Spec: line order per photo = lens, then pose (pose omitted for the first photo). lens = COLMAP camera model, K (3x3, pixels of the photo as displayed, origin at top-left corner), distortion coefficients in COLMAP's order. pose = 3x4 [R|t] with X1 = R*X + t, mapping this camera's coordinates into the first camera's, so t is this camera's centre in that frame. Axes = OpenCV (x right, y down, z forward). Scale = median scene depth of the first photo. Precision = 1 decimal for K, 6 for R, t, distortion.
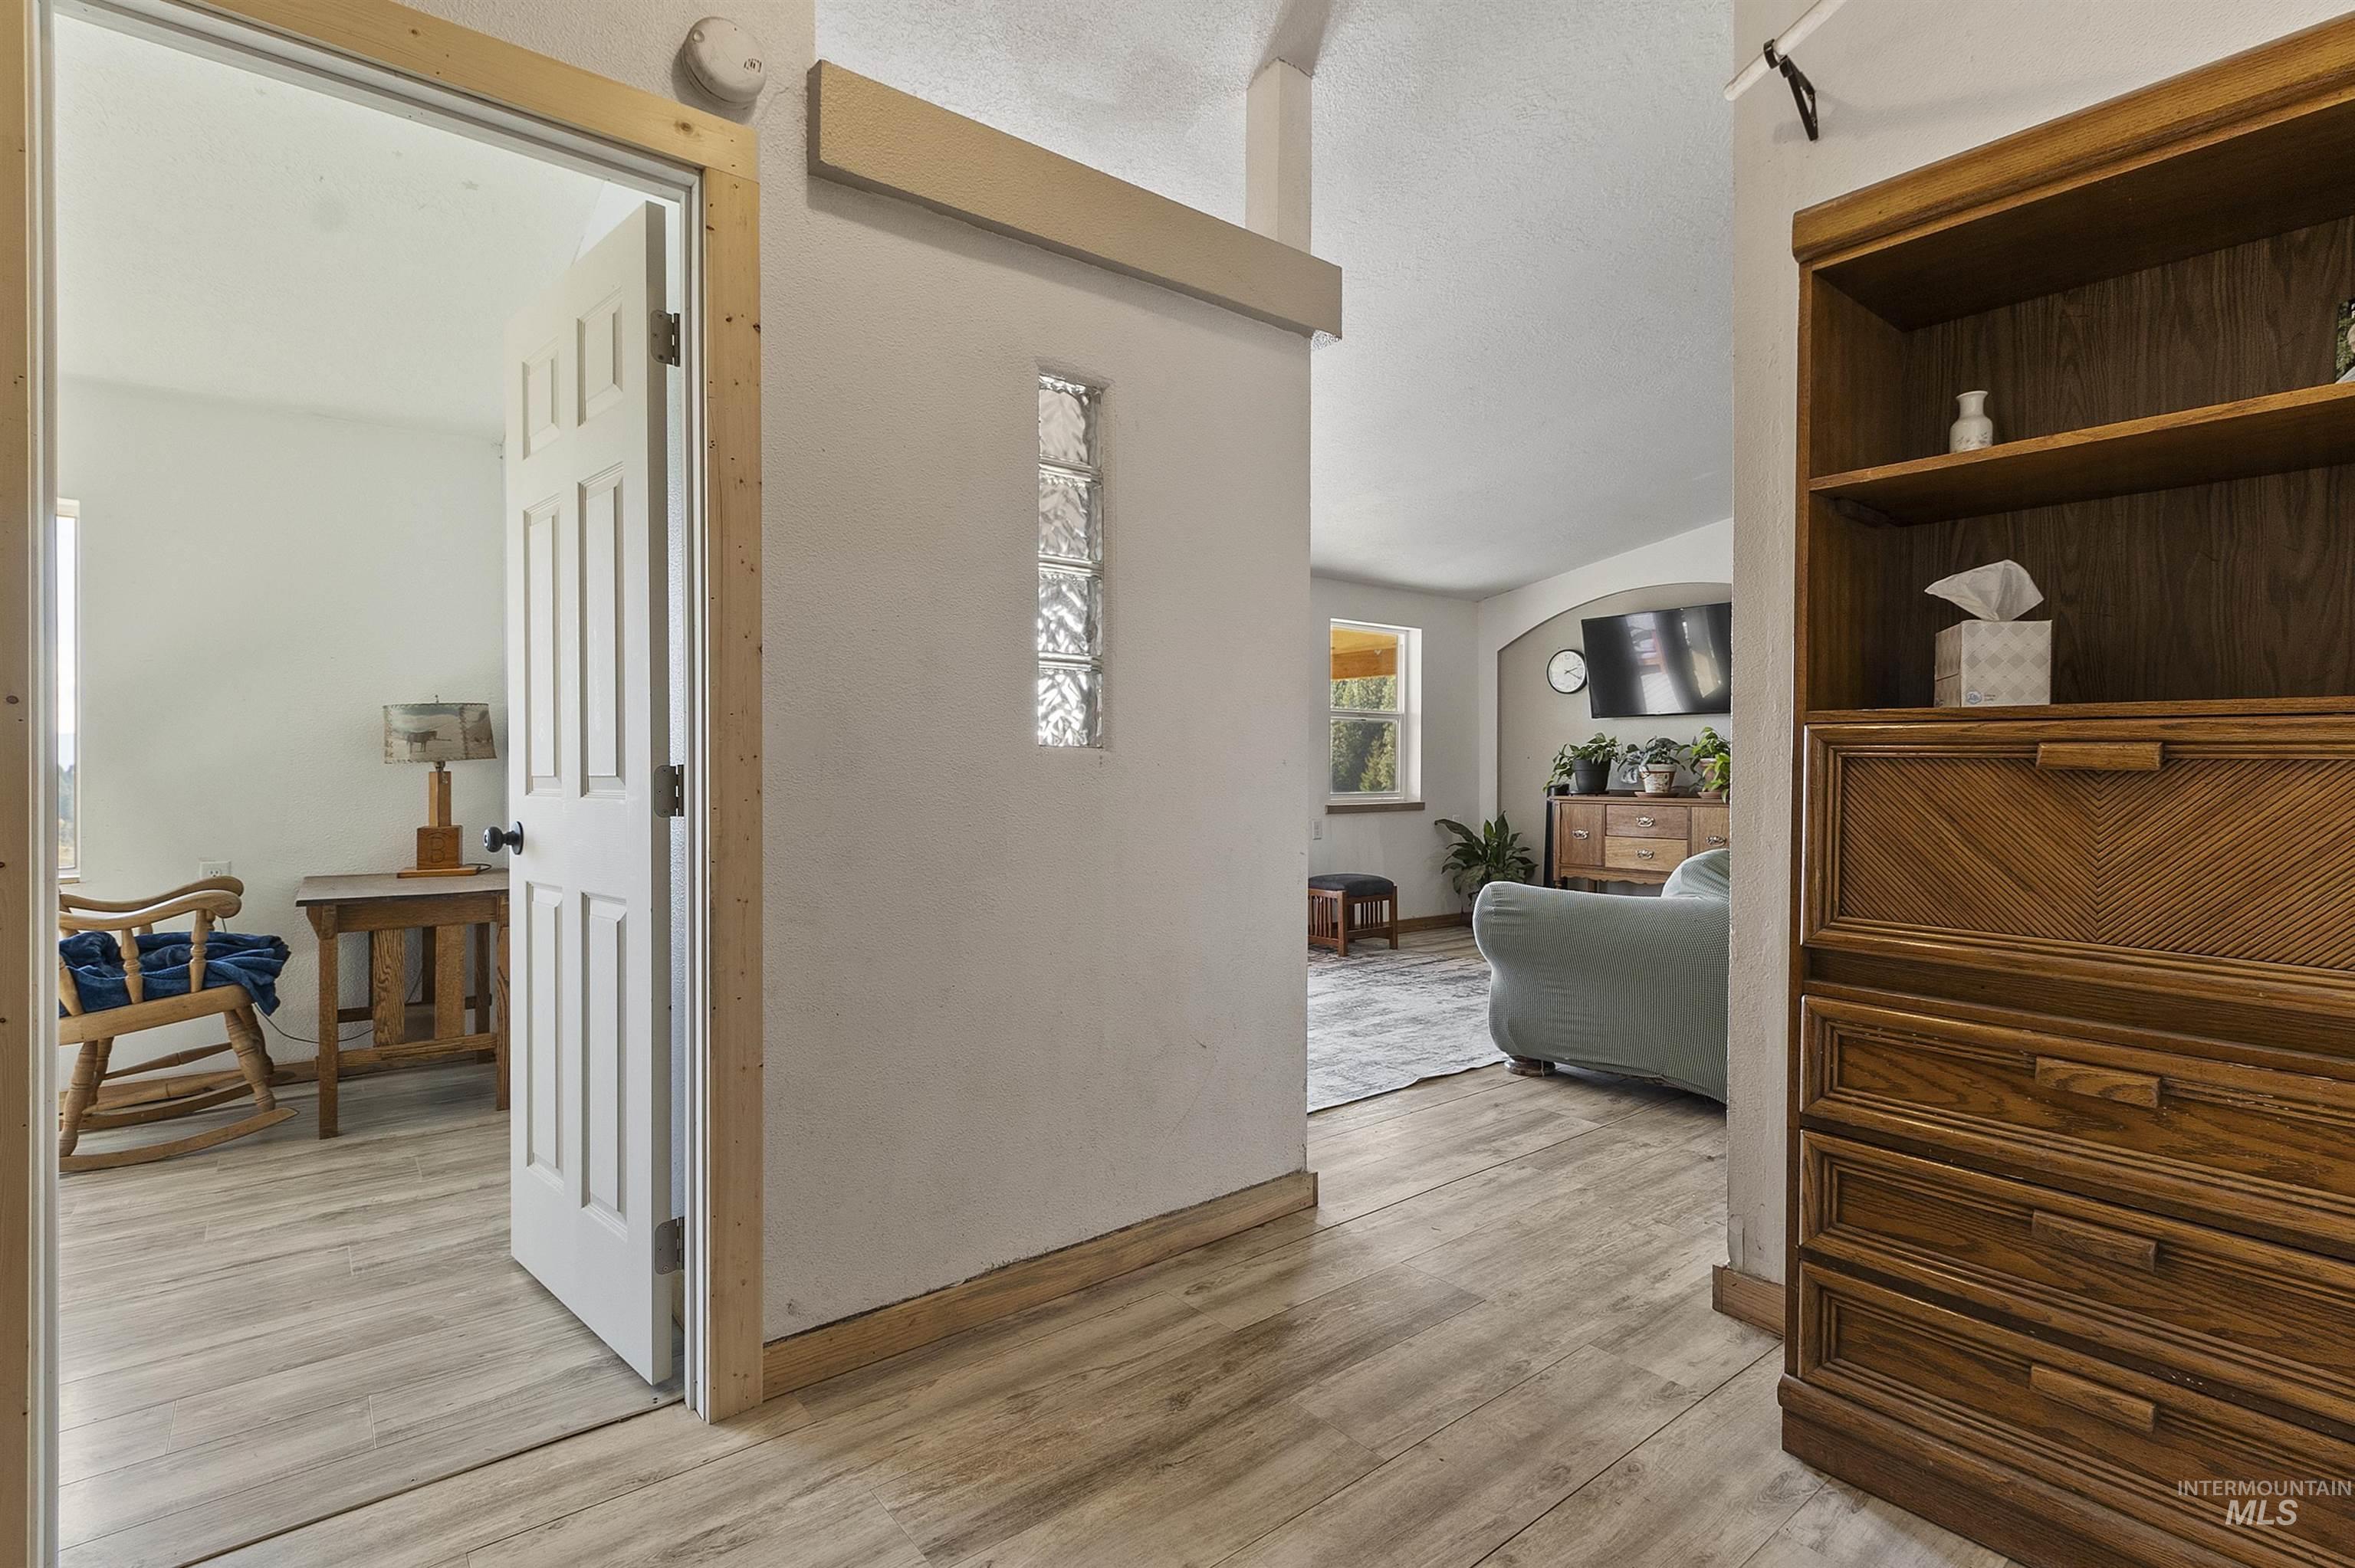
lens RADIAL K [[1100.3, 0, 1184.3], [0, 1100.3, 780.5], [0, 0, 1]] dist [0.001139, 0.000188]
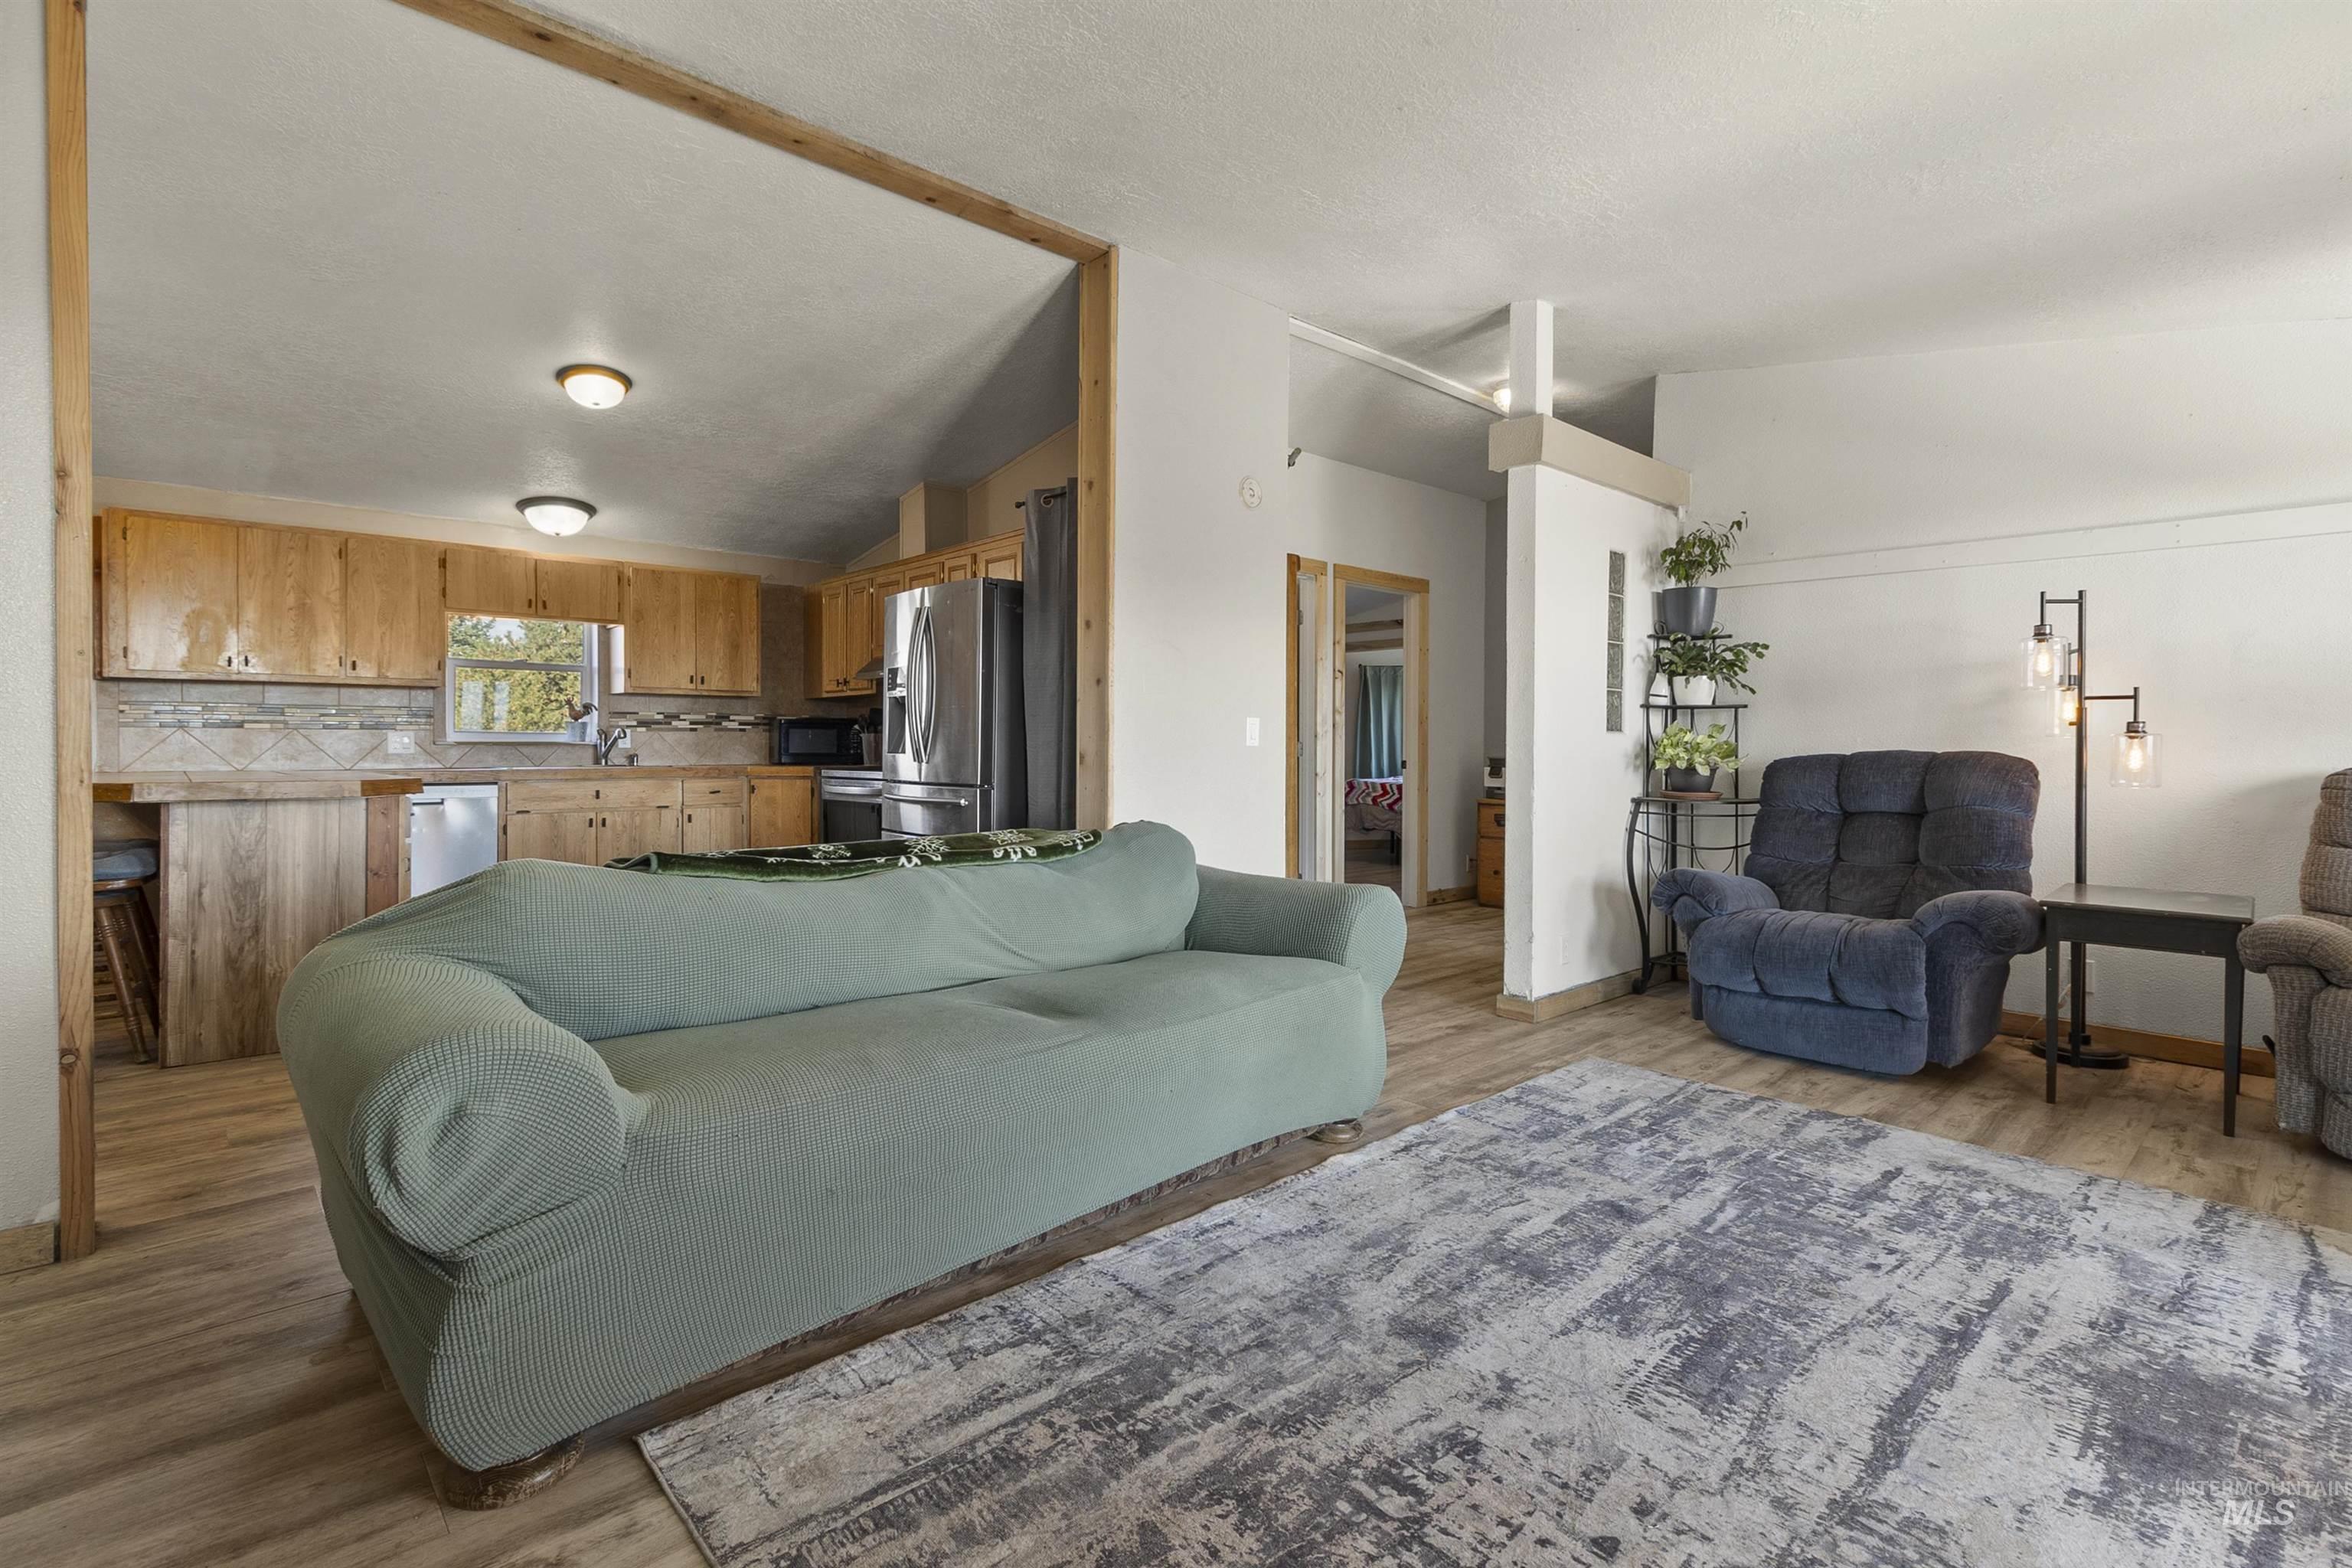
lens RADIAL K [[1099.0, 0, 1176.5], [0, 1099.0, 754.8], [0, 0, 1]] dist [0.002757, 0.000174]
pose [[-0.997808, -0.009373, -0.065510, 0.473359], [-0.010741, 0.999731, 0.020568, -0.011386], [0.065299, 0.021227, -0.997640, 1.748819]]
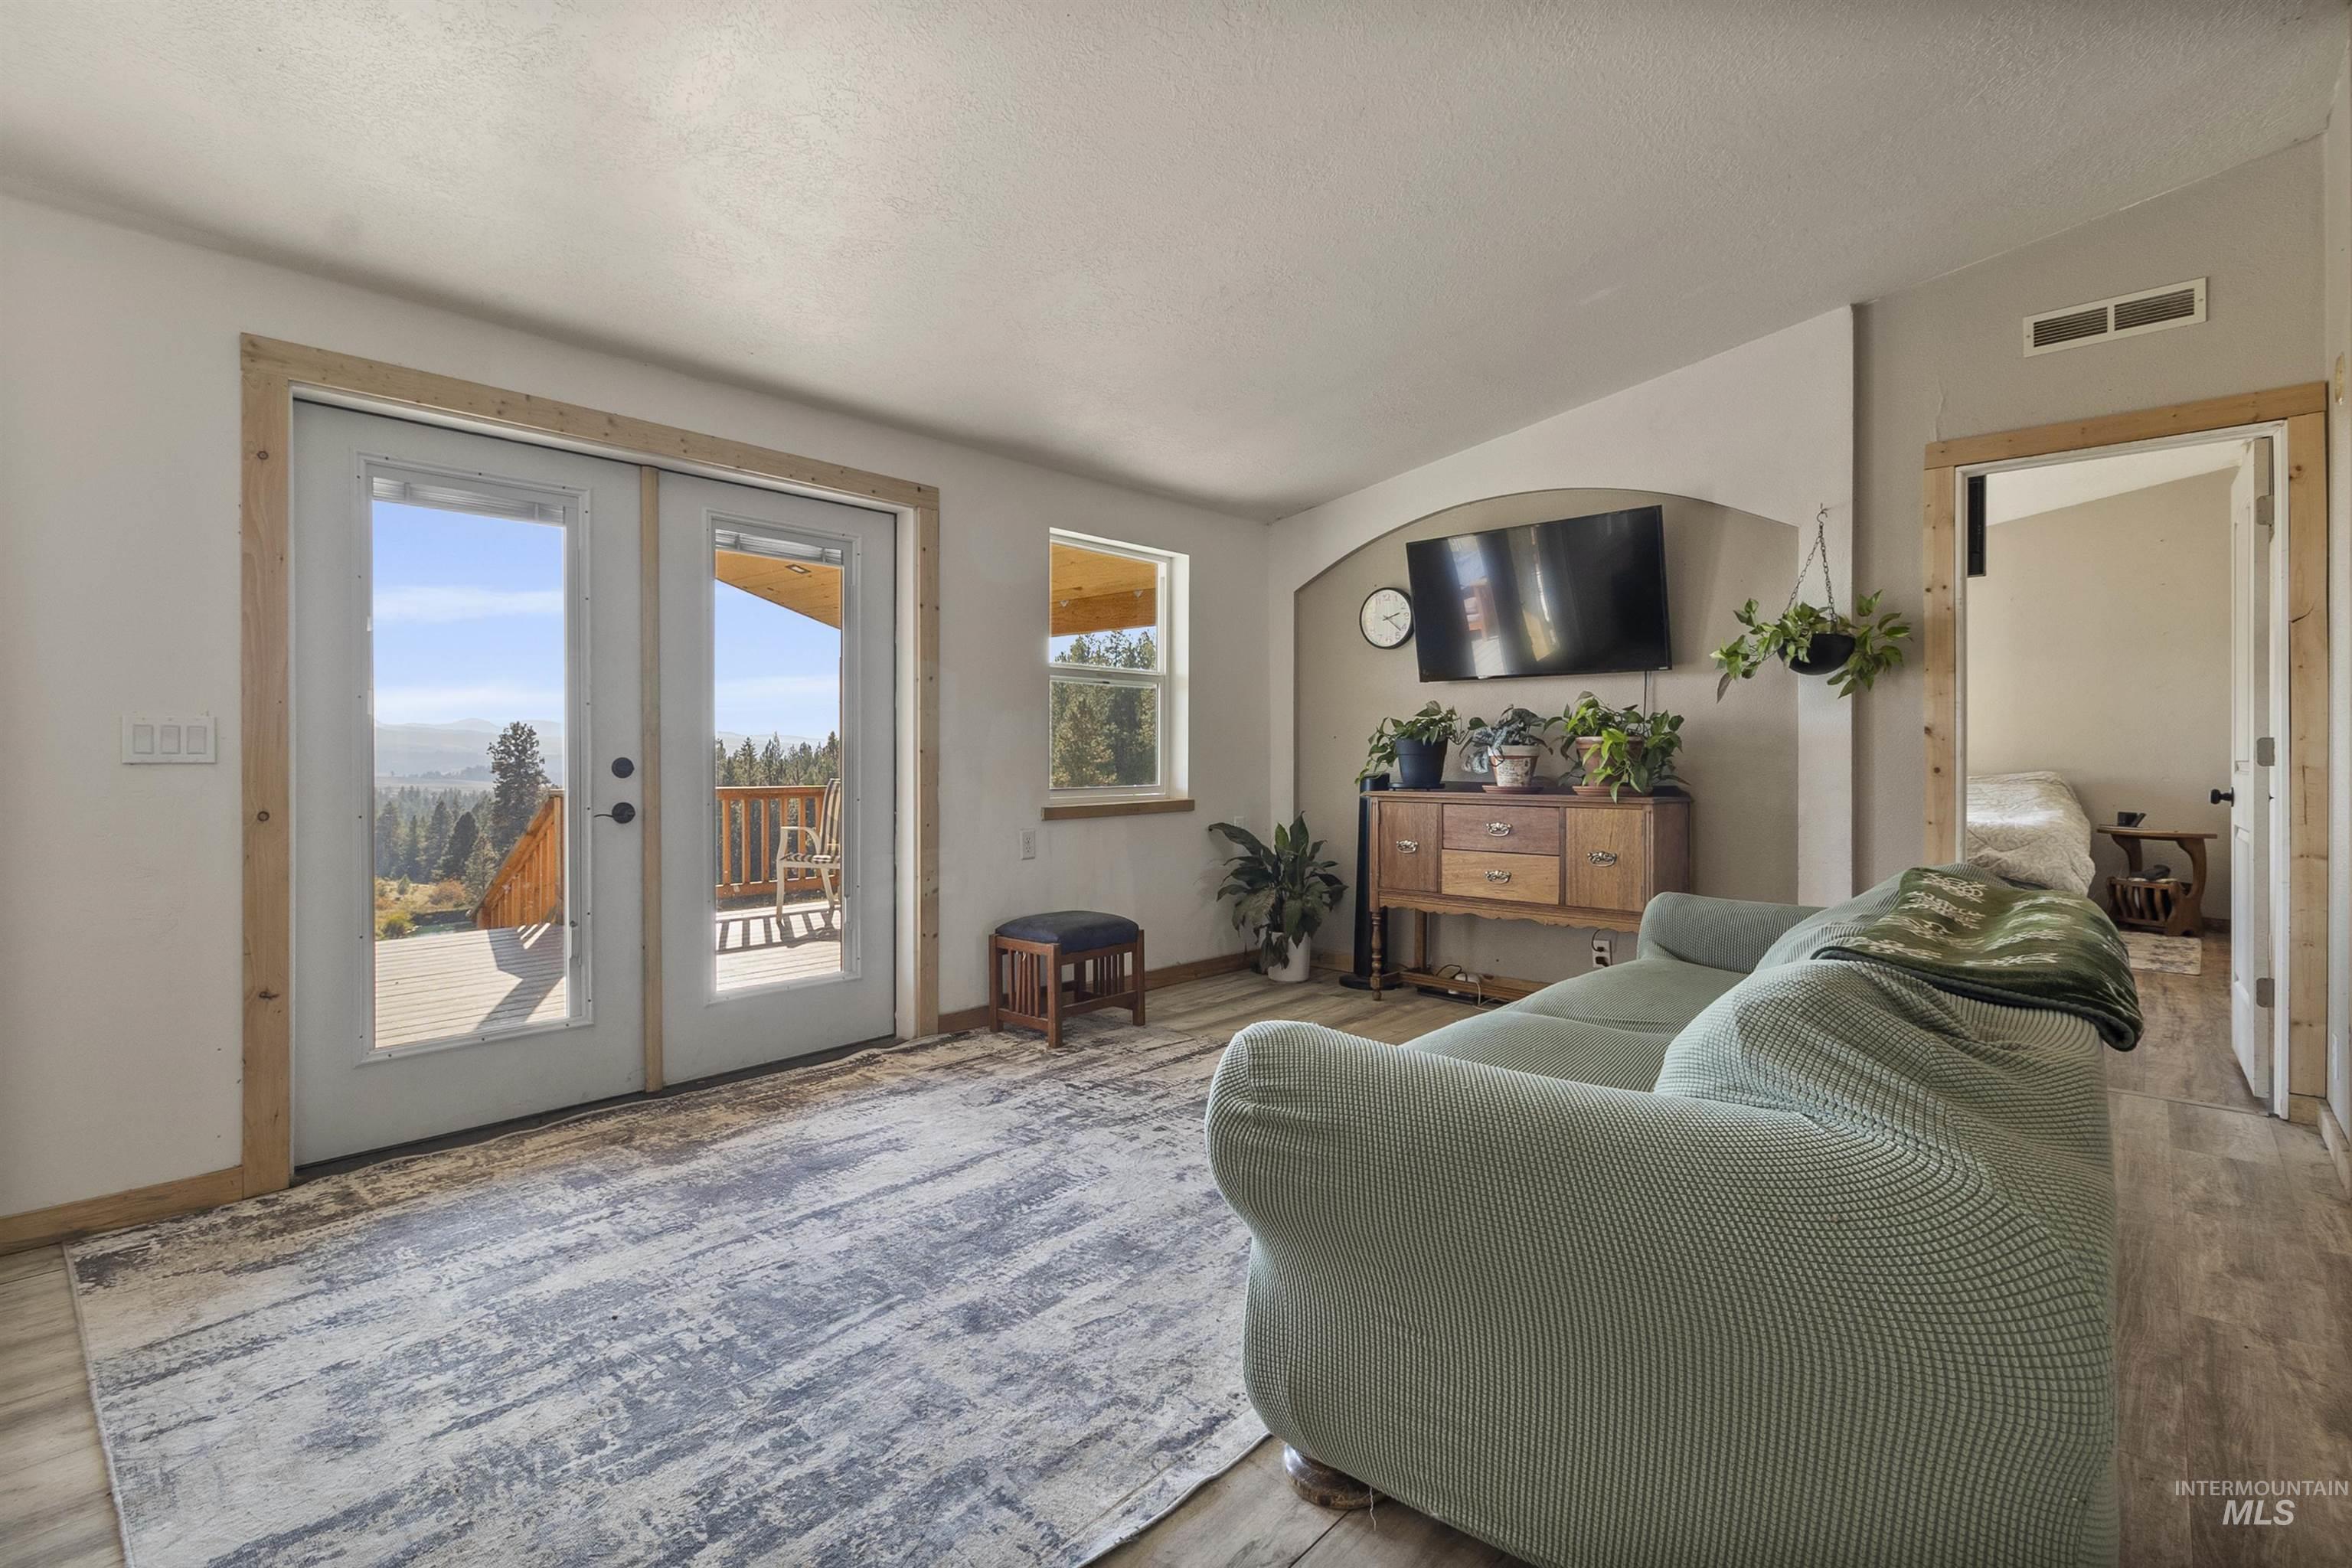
lens RADIAL K [[1082.0, 0, 1177.1], [0, 1082.0, 754.7], [0, 0, 1]] dist [0.004314, 0.000350]
pose [[0.987574, -0.000598, 0.157156, 0.189014], [0.002034, 0.999958, -0.008980, -0.005615], [-0.157144, 0.009188, 0.987533, 0.603156]]
